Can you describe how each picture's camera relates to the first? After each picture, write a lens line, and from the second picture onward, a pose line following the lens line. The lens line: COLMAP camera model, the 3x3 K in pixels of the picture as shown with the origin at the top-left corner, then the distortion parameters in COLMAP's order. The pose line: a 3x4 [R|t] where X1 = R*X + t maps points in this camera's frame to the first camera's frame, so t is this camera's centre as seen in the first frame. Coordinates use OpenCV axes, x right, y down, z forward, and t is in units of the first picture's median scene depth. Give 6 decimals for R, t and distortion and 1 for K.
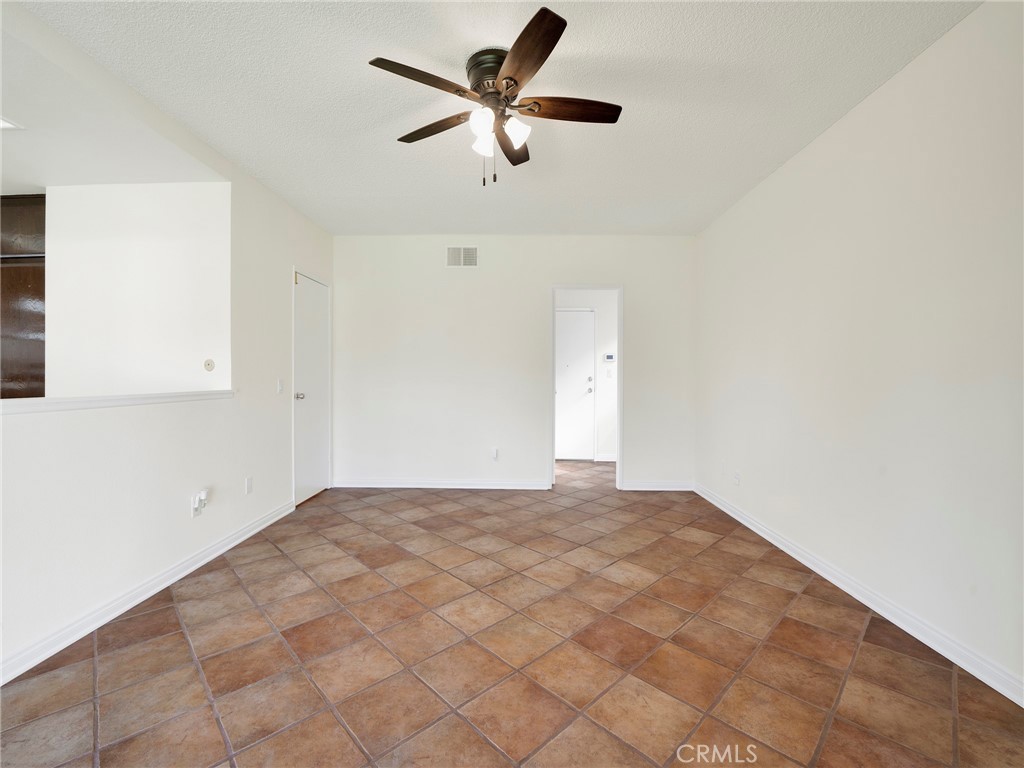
lens RADIAL K [[436.0, 0, 513.0], [0, 436.0, 379.4], [0, 0, 1]] dist [-0.019494, 0.003183]
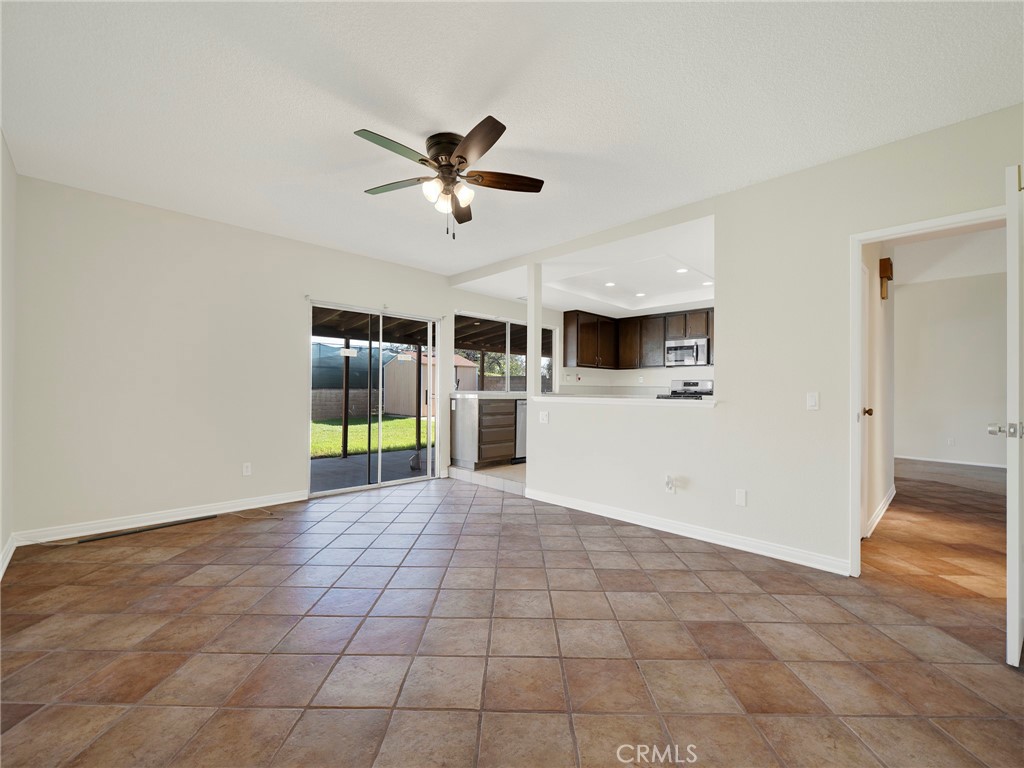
lens RADIAL K [[436.0, 0, 512.0], [0, 436.0, 387.6], [0, 0, 1]] dist [-0.019494, 0.003183]
pose [[-0.694620, -0.019280, -0.719118, 0.542010], [-0.021625, 0.999749, -0.005915, 0.007271], [0.719051, 0.011442, -0.694863, 1.470528]]
